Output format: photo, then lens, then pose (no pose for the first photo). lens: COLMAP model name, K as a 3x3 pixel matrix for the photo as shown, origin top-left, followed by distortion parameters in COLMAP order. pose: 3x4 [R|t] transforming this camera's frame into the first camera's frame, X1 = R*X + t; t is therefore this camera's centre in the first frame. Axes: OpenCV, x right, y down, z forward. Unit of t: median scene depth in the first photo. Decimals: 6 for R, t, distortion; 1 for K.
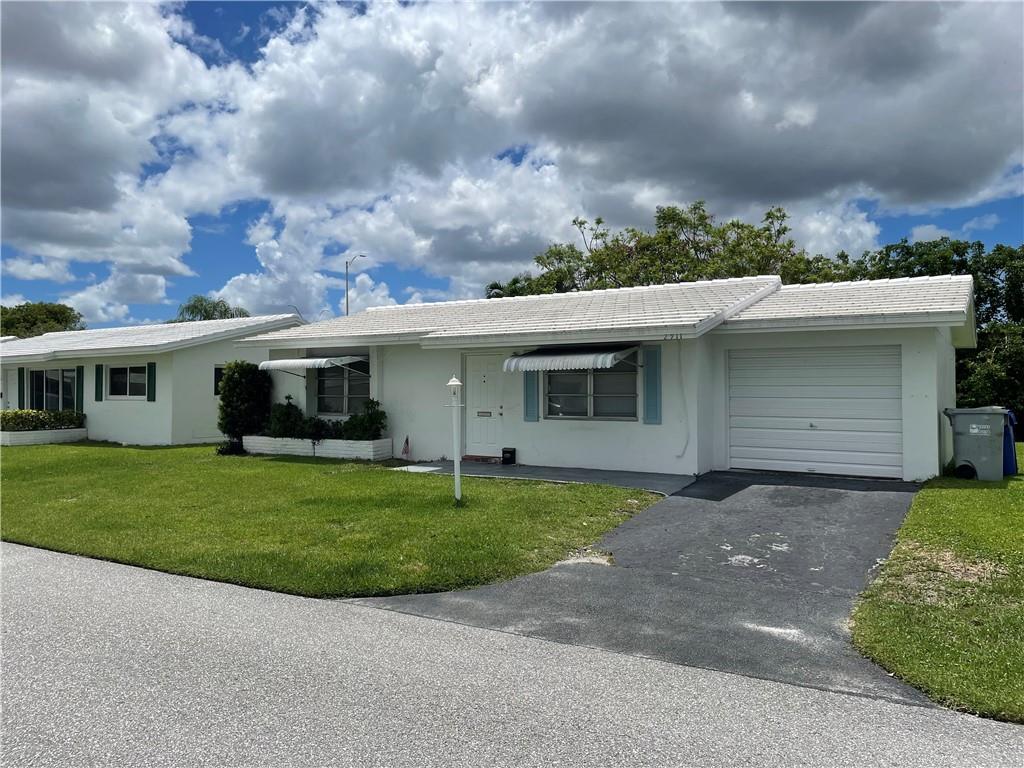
lens RADIAL K [[785.0, 0, 511.7], [0, 785.0, 398.3], [0, 0, 1]] dist [0.116146, -0.000002]
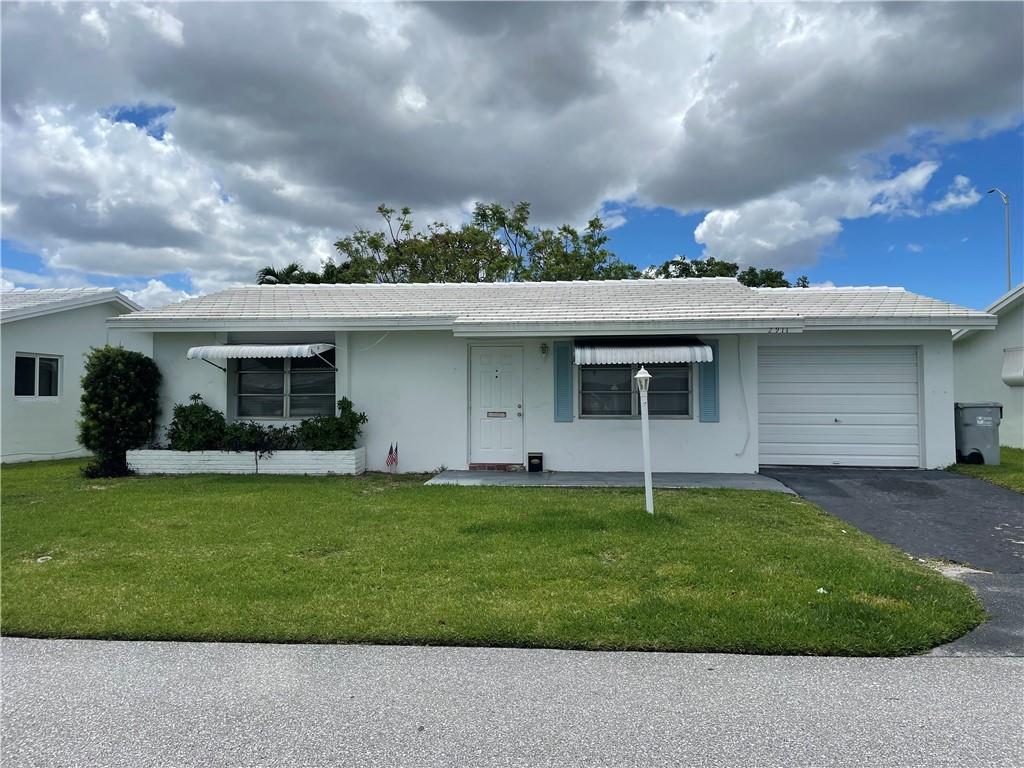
lens RADIAL K [[762.2, 0, 512.0], [0, 762.2, 384.0], [0, 0, 1]] dist [0.072154, -0.000642]
pose [[0.891596, 0.002285, 0.452826, -0.377341], [0.005604, 0.999855, -0.016080, 0.000150], [-0.452797, 0.016875, 0.891454, 0.234445]]
